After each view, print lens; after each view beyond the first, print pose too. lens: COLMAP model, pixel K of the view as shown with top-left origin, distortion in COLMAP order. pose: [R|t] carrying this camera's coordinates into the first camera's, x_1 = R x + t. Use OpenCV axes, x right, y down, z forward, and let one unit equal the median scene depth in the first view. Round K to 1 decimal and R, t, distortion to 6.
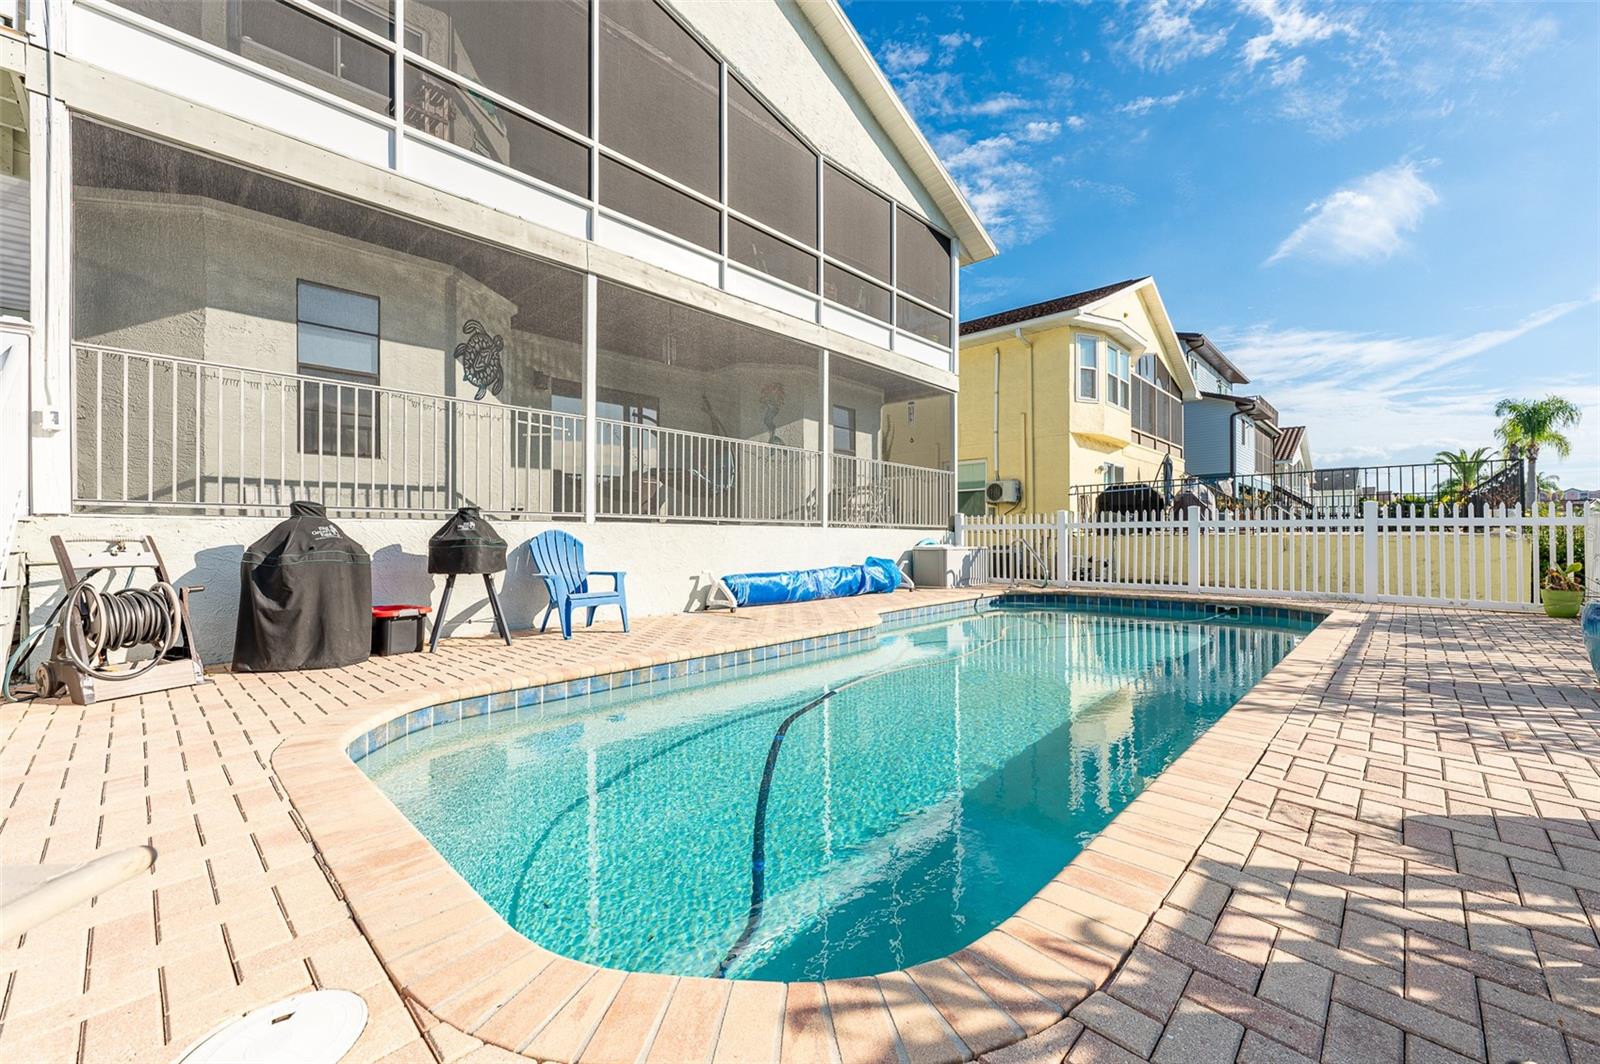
lens RADIAL K [[642.8, 0, 794.2], [0, 642.8, 536.0], [0, 0, 1]] dist [0.000404, 0.000296]
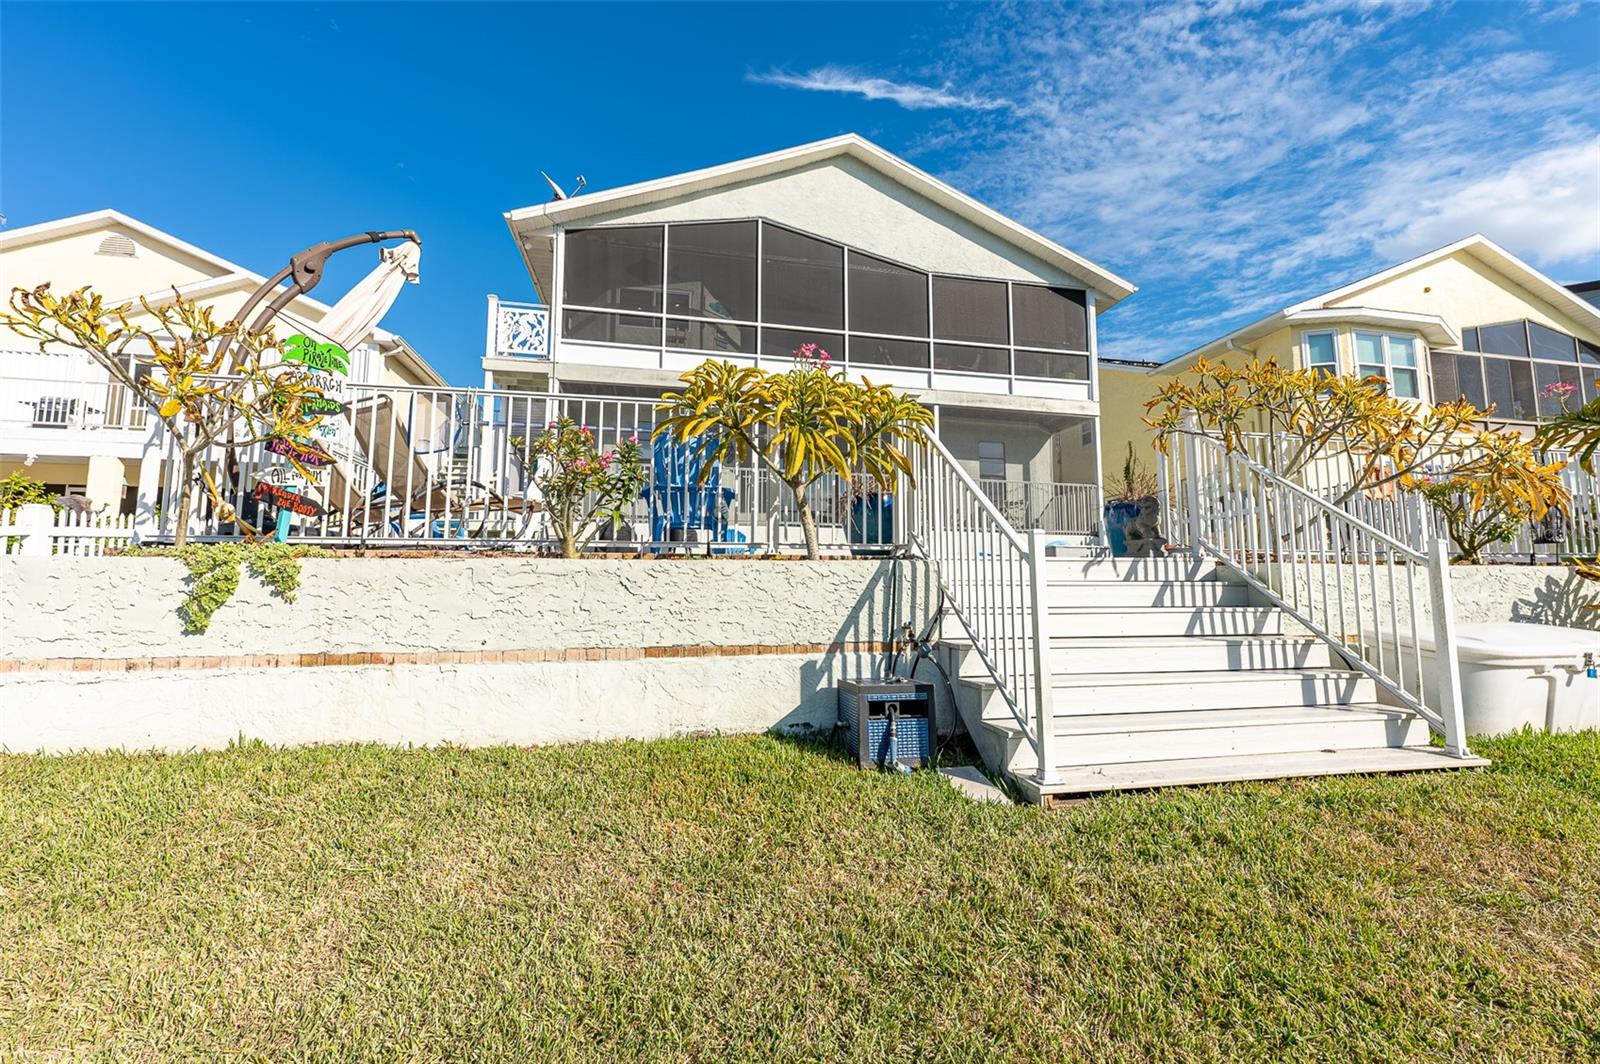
lens RADIAL K [[683.2, 0, 800.0], [0, 683.2, 532.0], [0, 0, 1]] dist [-0.000502, -0.000257]
pose [[0.835047, -0.059193, -0.546985, 0.576270], [0.002657, 0.994618, -0.103579, 0.132898], [0.550172, 0.085040, 0.830710, -0.361391]]
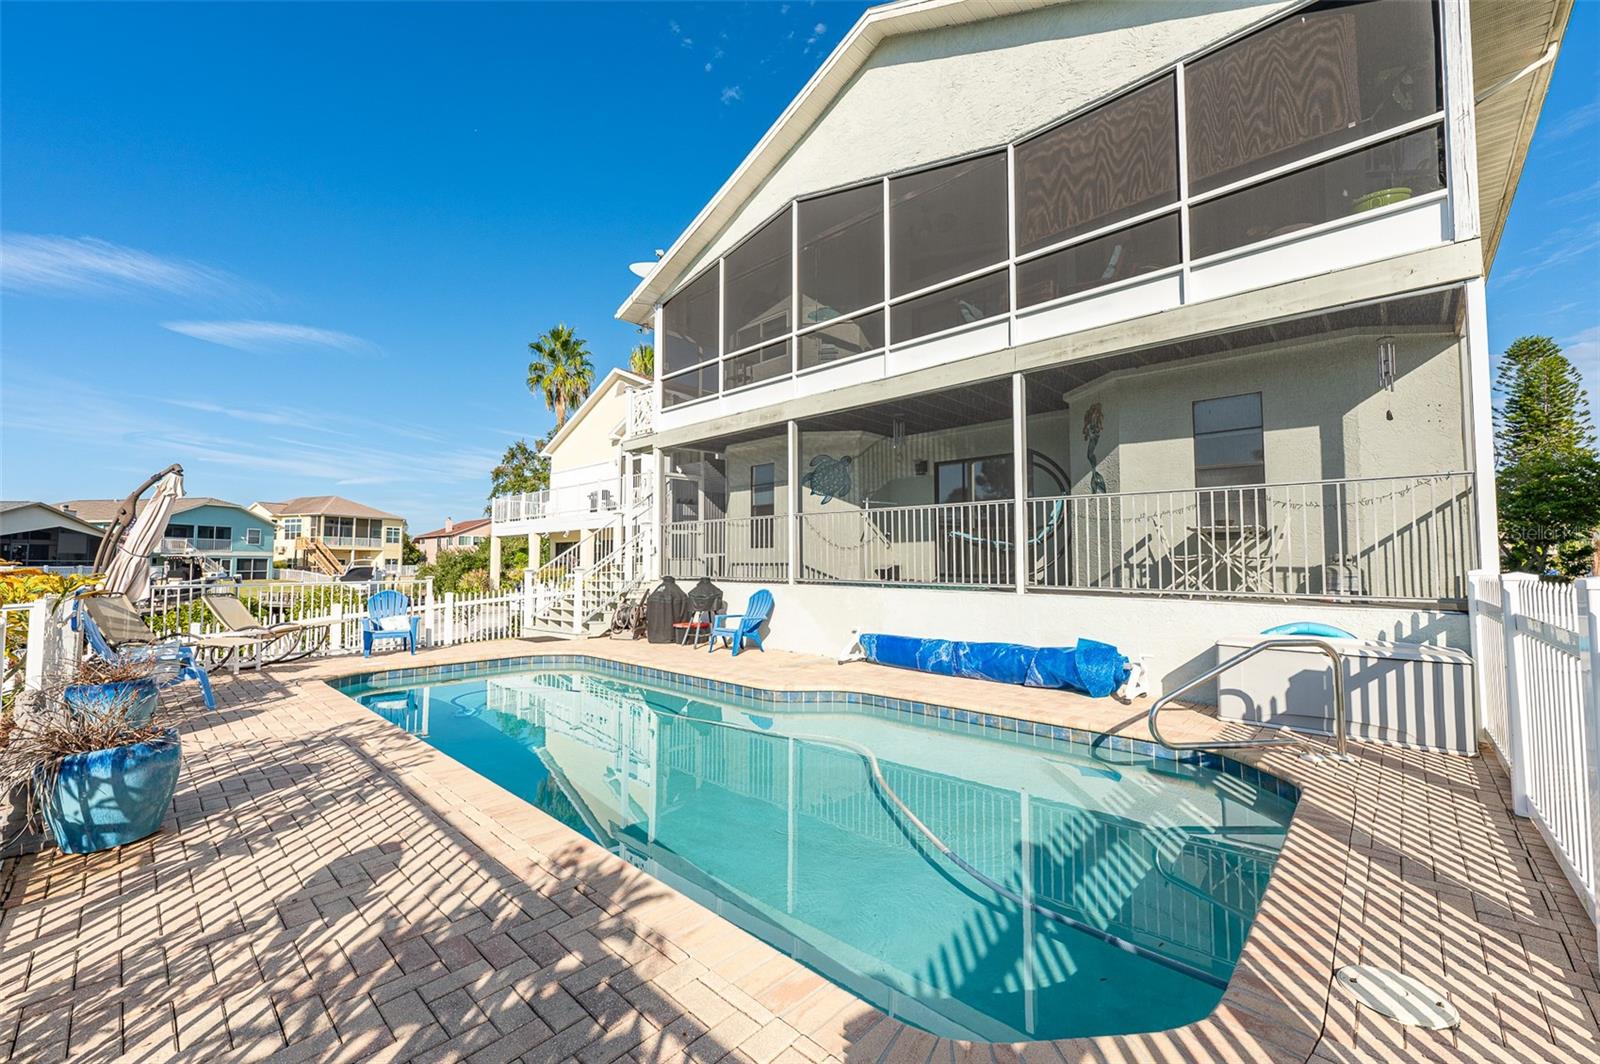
lens RADIAL K [[638.4, 0, 806.2], [0, 638.4, 531.7], [0, 0, 1]] dist [-0.001509, 0.000188]
pose [[0.017803, -0.049158, -0.998632, 0.806331], [-0.000229, 0.998790, -0.049170, -0.048485], [0.999841, 0.001104, 0.017770, 0.692623]]
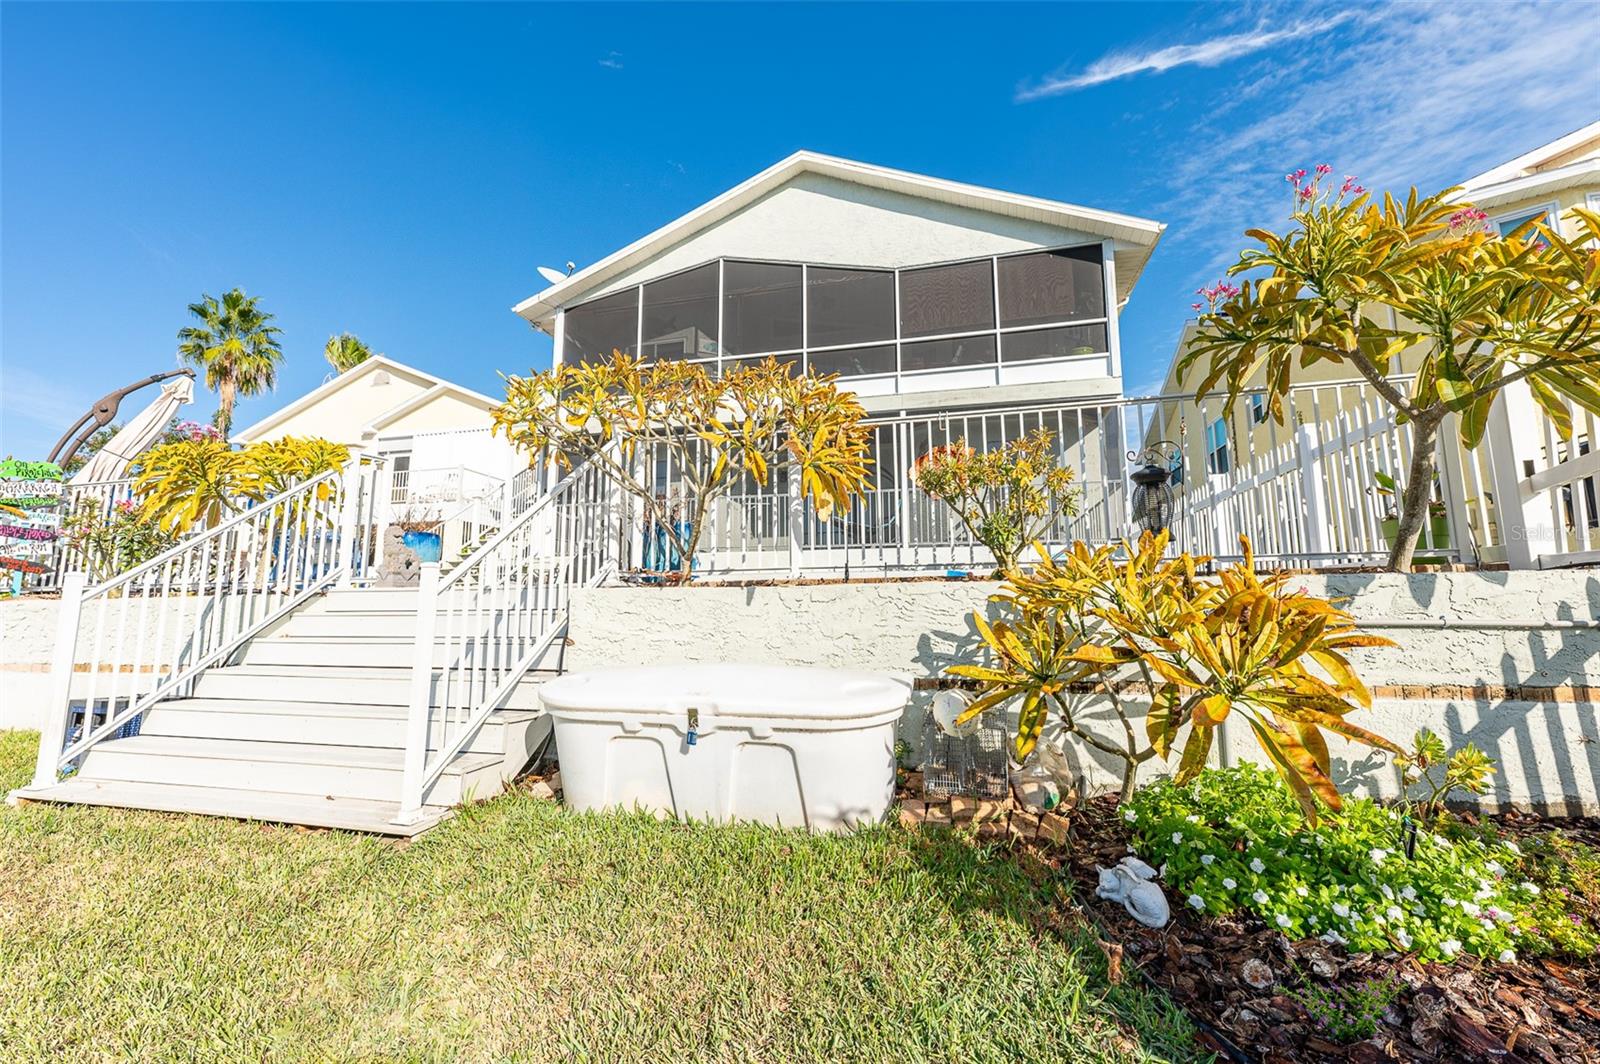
lens RADIAL K [[657.4, 0, 800.0], [0, 657.4, 532.0], [0, 0, 1]] dist [0.004627, 0.000541]
pose [[0.499040, -0.120179, -0.858205, 1.004253], [-0.002152, 0.990162, -0.139909, 0.129041], [0.866576, 0.071668, 0.493872, 0.186788]]
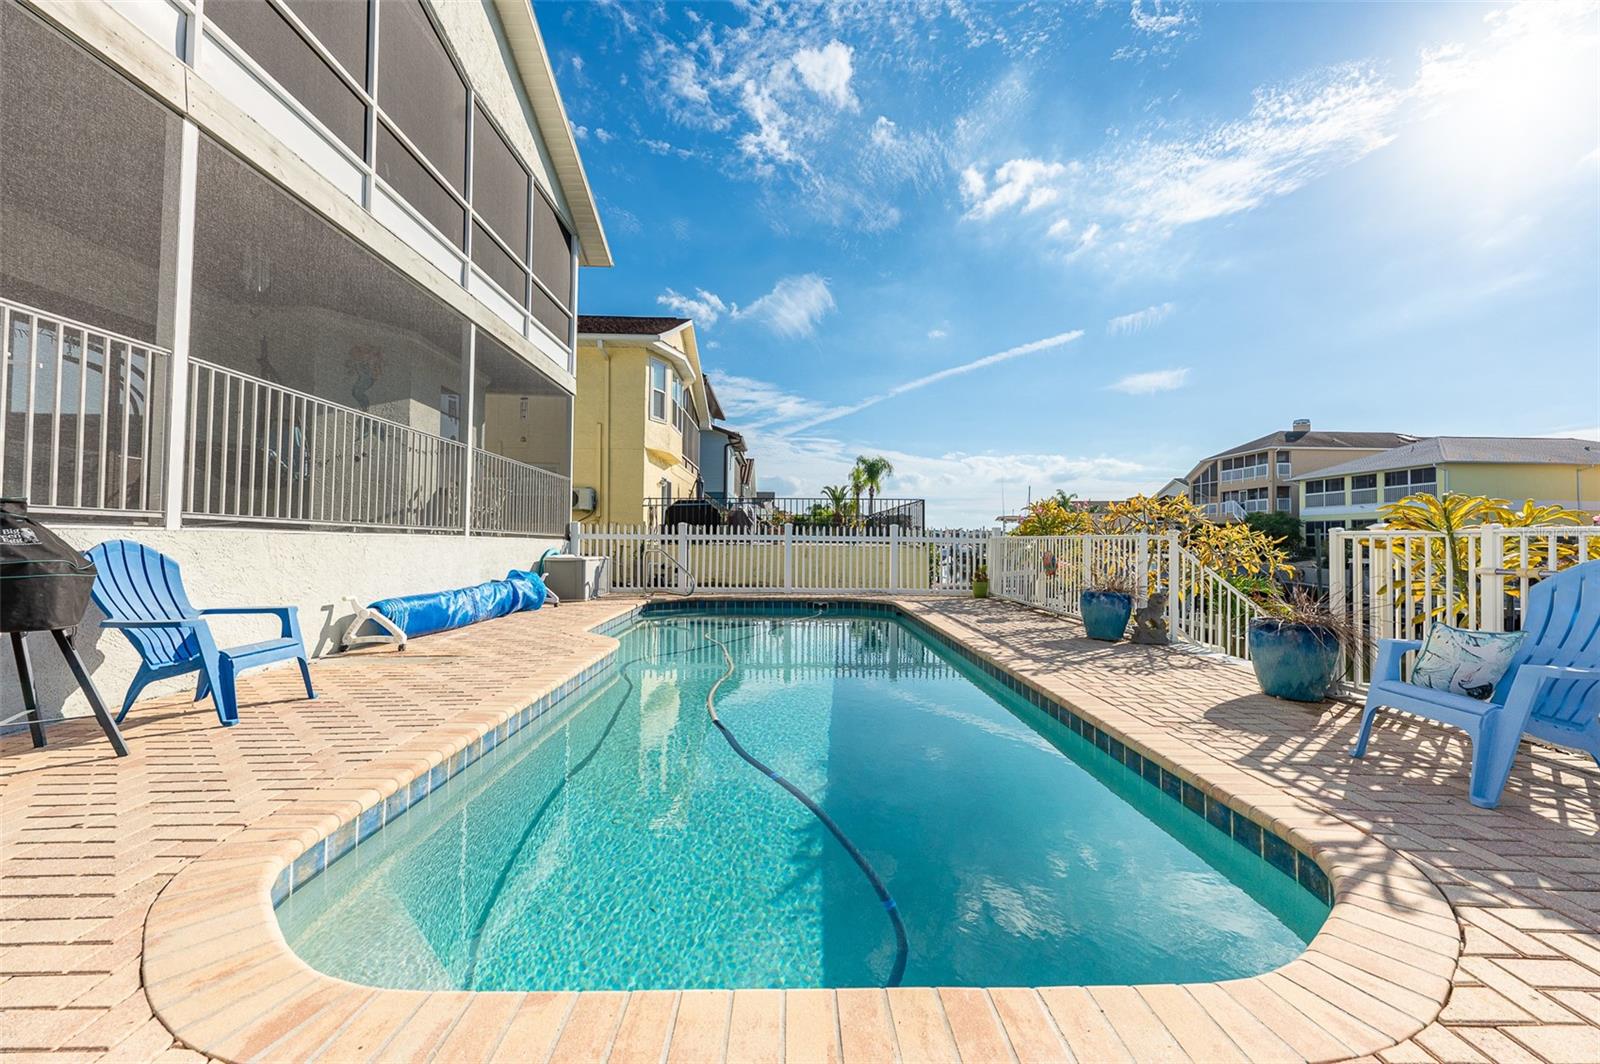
lens RADIAL K [[638.4, 0, 806.2], [0, 638.4, 531.7], [0, 0, 1]] dist [-0.001509, 0.000188]
pose [[0.697064, 0.019729, 0.716737, -0.227456], [-0.010221, 0.999793, -0.017579, -0.008415], [-0.716936, 0.004928, 0.697121, 0.109221]]
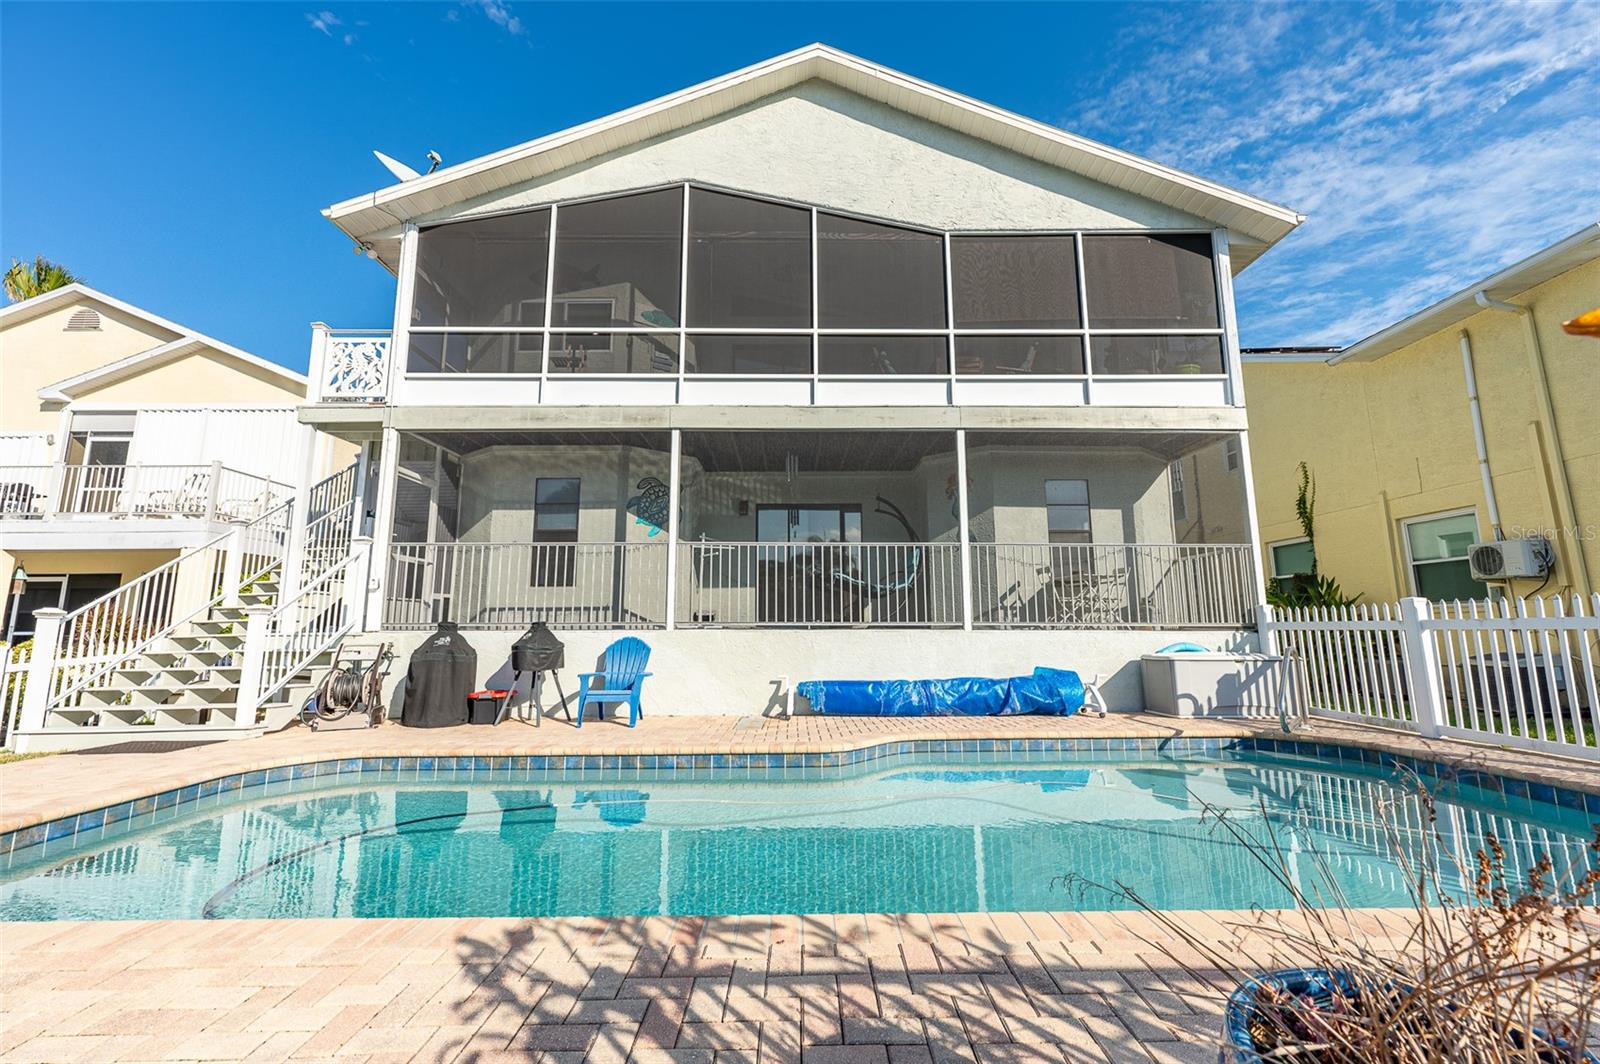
lens RADIAL K [[634.0, 0, 800.0], [0, 634.0, 532.0], [0, 0, 1]] dist [-0.001101, 0.000565]
pose [[0.700754, -0.110542, -0.704787, 0.481248], [0.004411, 0.988575, -0.150667, -0.015576], [0.713390, 0.102472, 0.693235, 0.232290]]
